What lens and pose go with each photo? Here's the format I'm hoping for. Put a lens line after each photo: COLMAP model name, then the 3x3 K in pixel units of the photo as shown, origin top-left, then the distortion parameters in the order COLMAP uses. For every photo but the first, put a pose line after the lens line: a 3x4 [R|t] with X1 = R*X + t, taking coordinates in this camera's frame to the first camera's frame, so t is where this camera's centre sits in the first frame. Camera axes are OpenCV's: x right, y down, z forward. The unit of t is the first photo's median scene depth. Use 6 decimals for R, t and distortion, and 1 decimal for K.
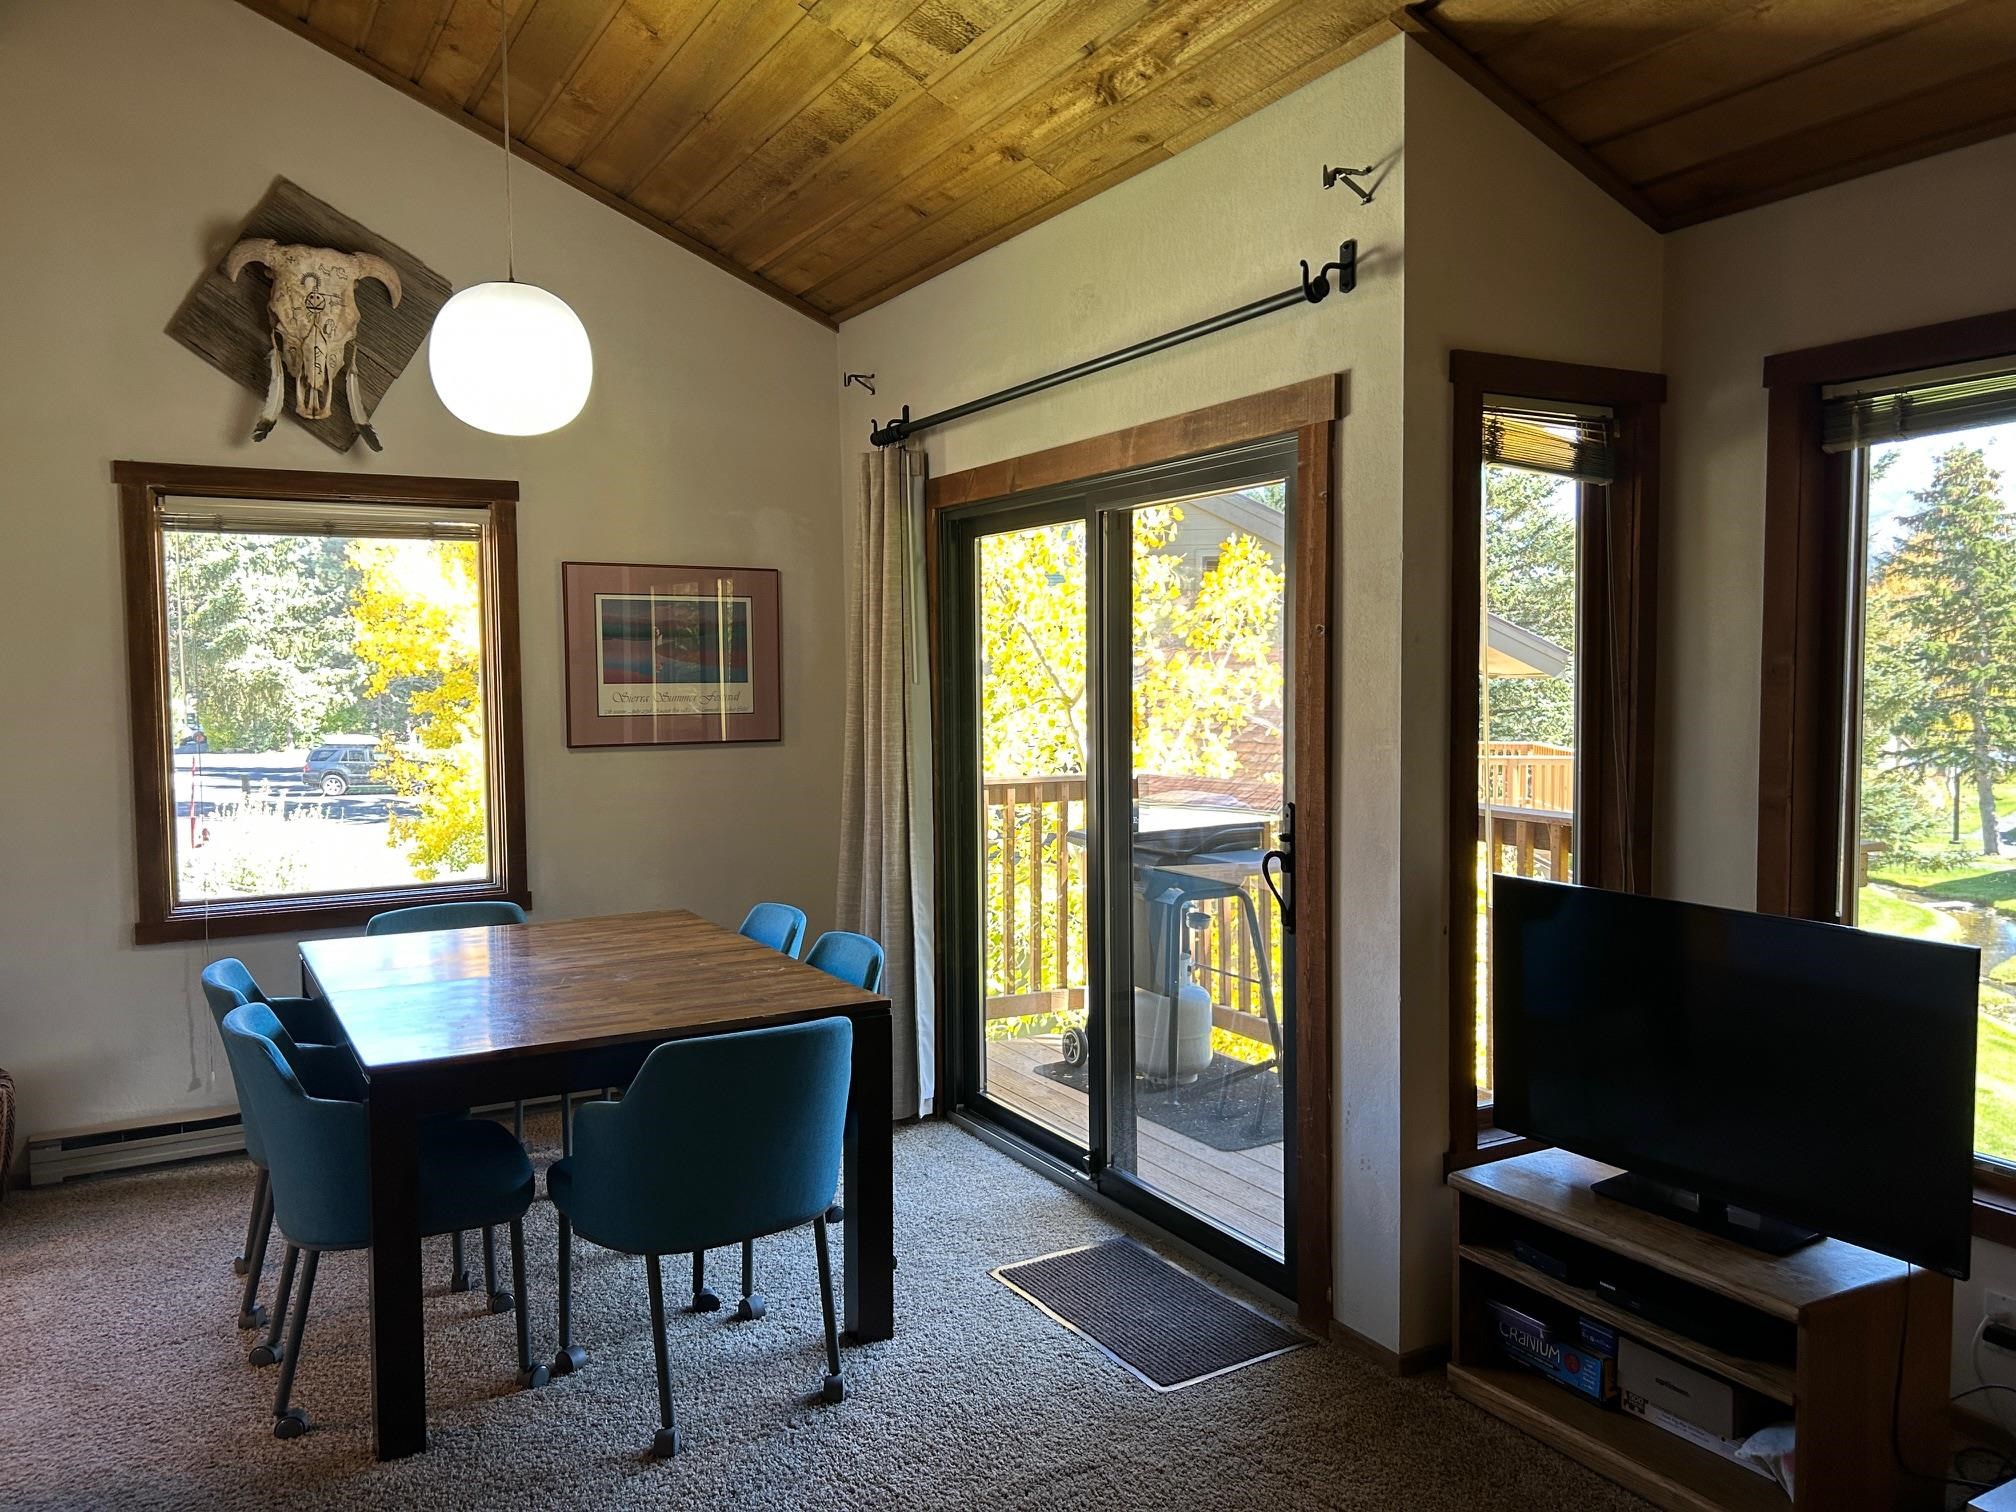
lens RADIAL K [[1510.5, 0, 1000.1], [0, 1510.5, 755.6], [0, 0, 1]] dist [0.052101, -0.060155]
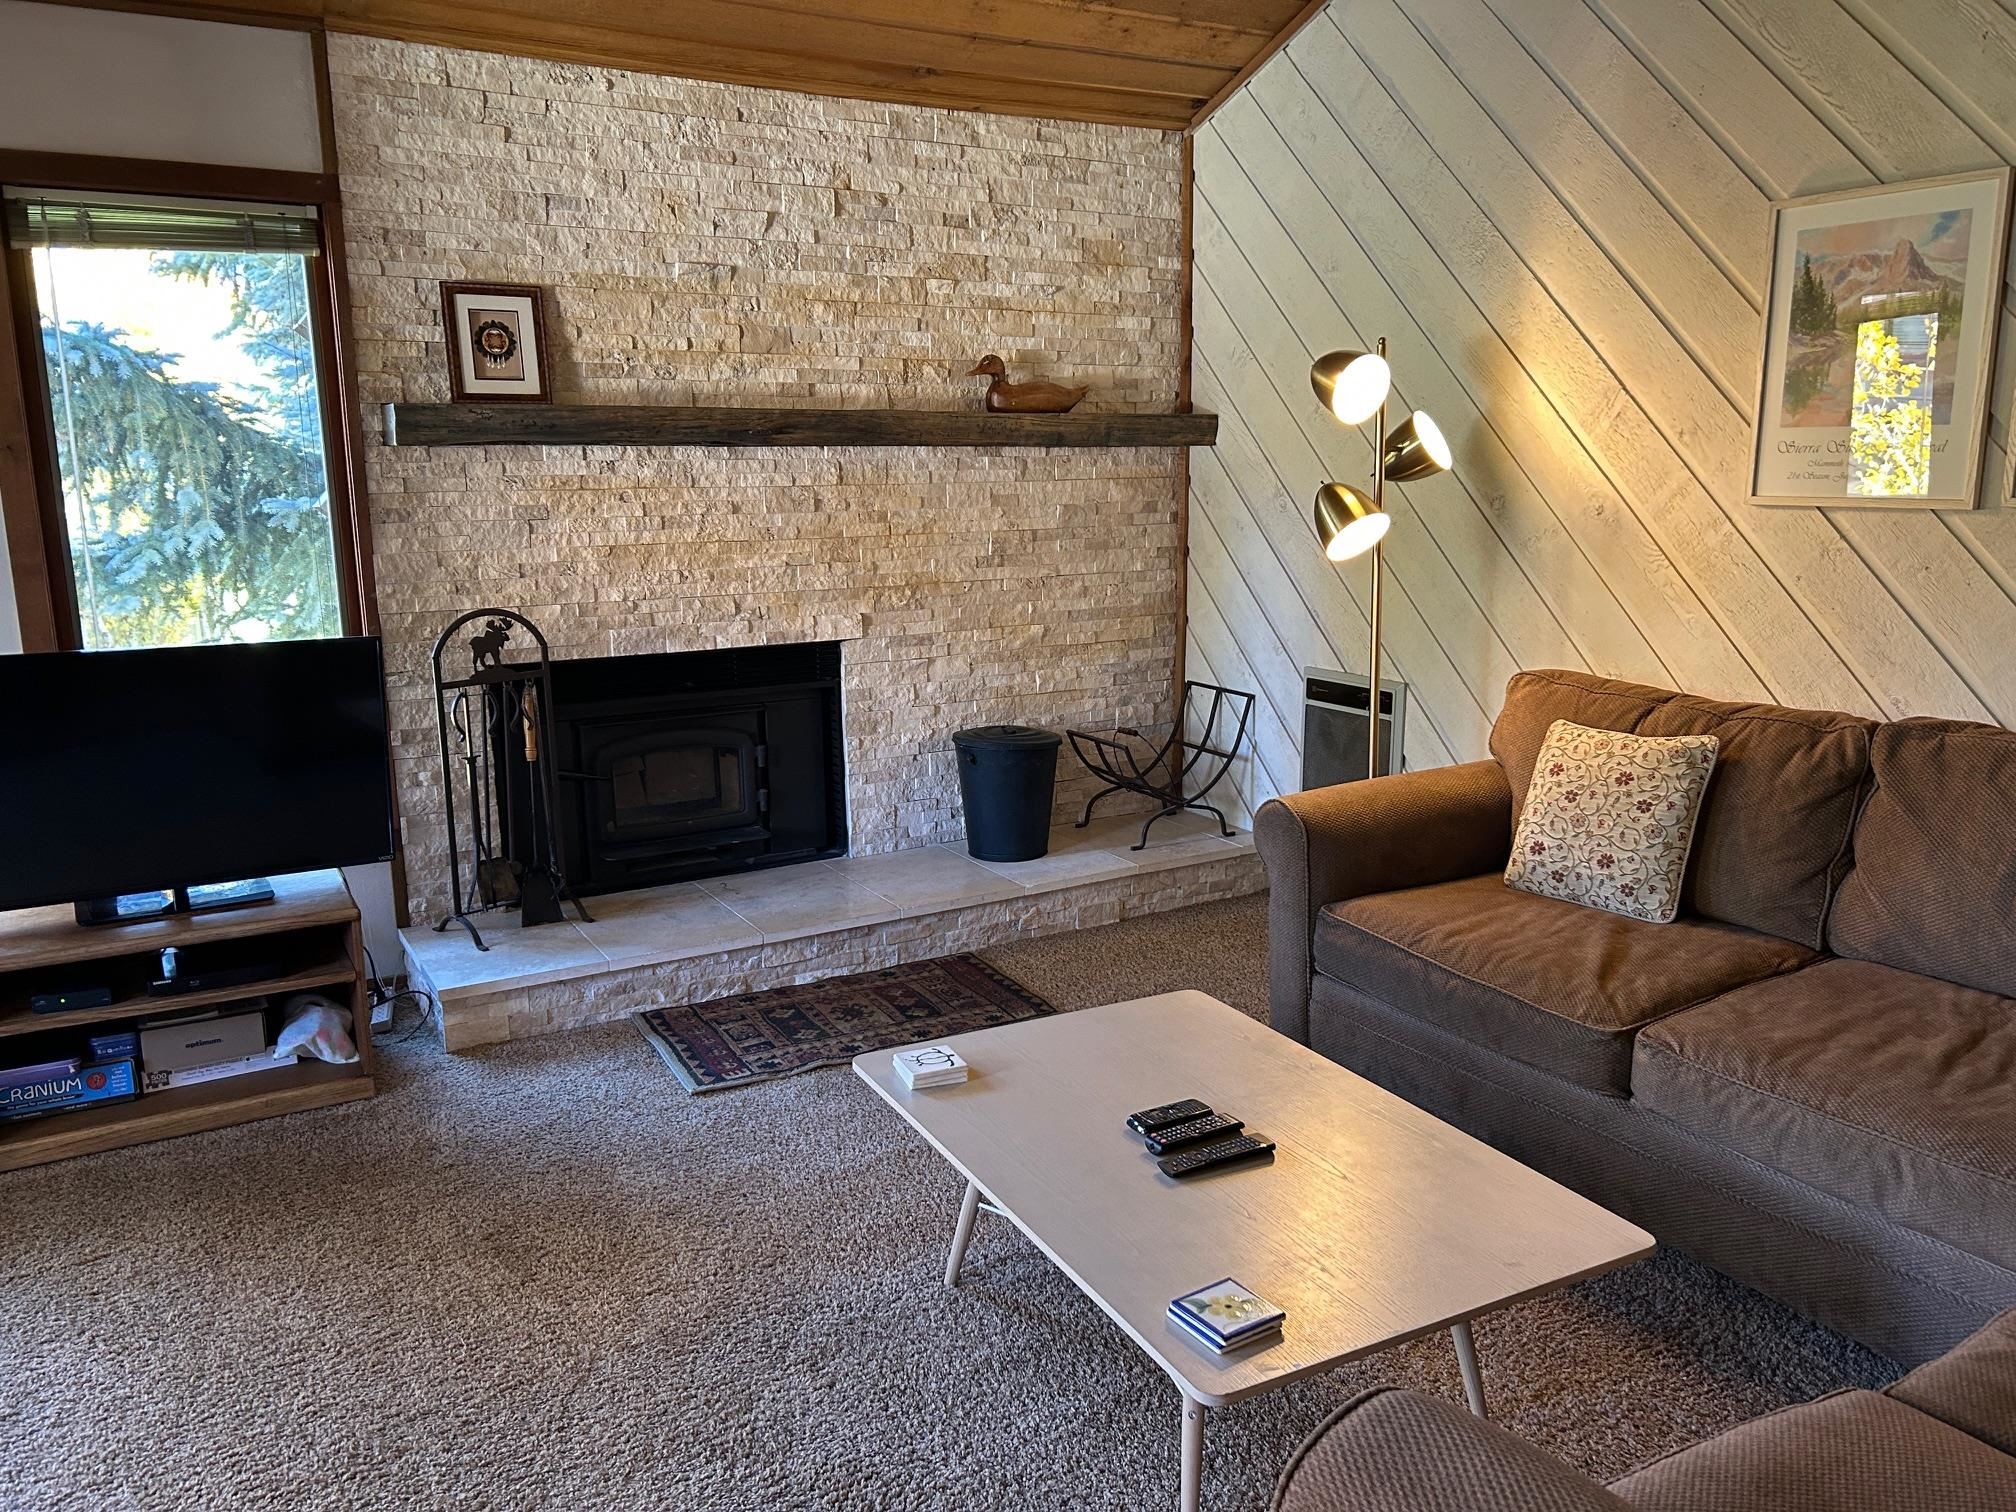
lens RADIAL K [[1510.5, 0, 1015.0], [0, 1510.5, 768.3], [0, 0, 1]] dist [0.052101, -0.060155]
pose [[-0.023177, -0.195872, 0.980355, -0.458823], [0.064447, 0.978287, 0.196983, 0.000117], [-0.997652, 0.067746, -0.010050, 0.220776]]
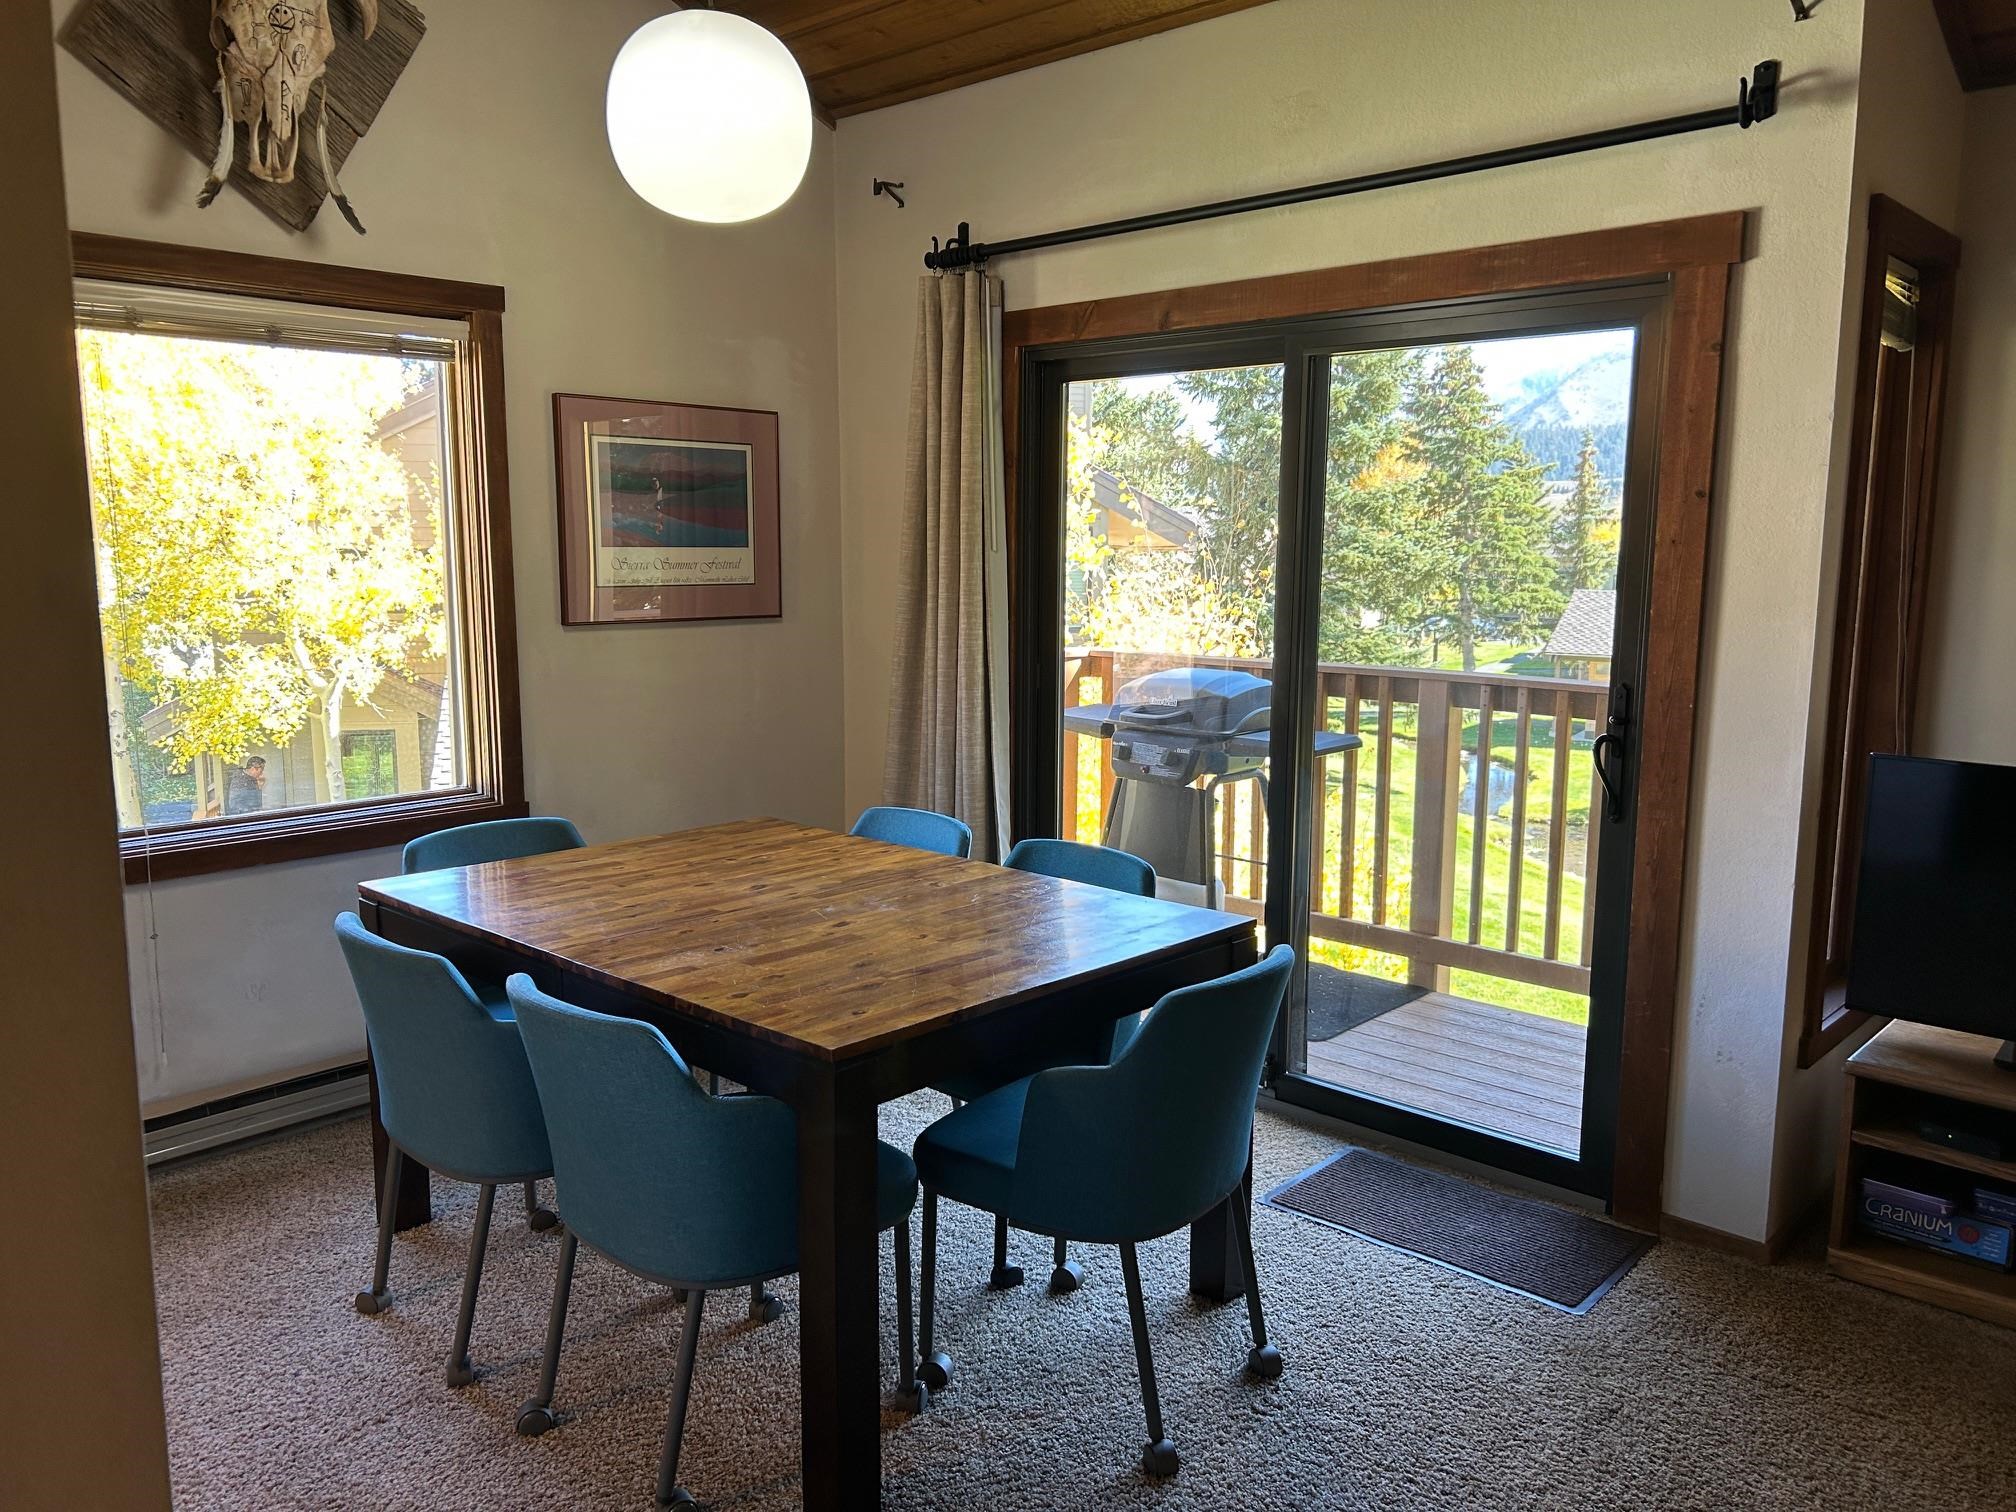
lens RADIAL K [[1510.5, 0, 985.2], [0, 1510.5, 764.7], [0, 0, 1]] dist [0.052101, -0.060155]
pose [[0.955673, -0.031939, 0.292692, -0.358298], [0.004872, 0.995678, 0.092742, -0.005837], [-0.294389, -0.087205, 0.951699, 0.170953]]
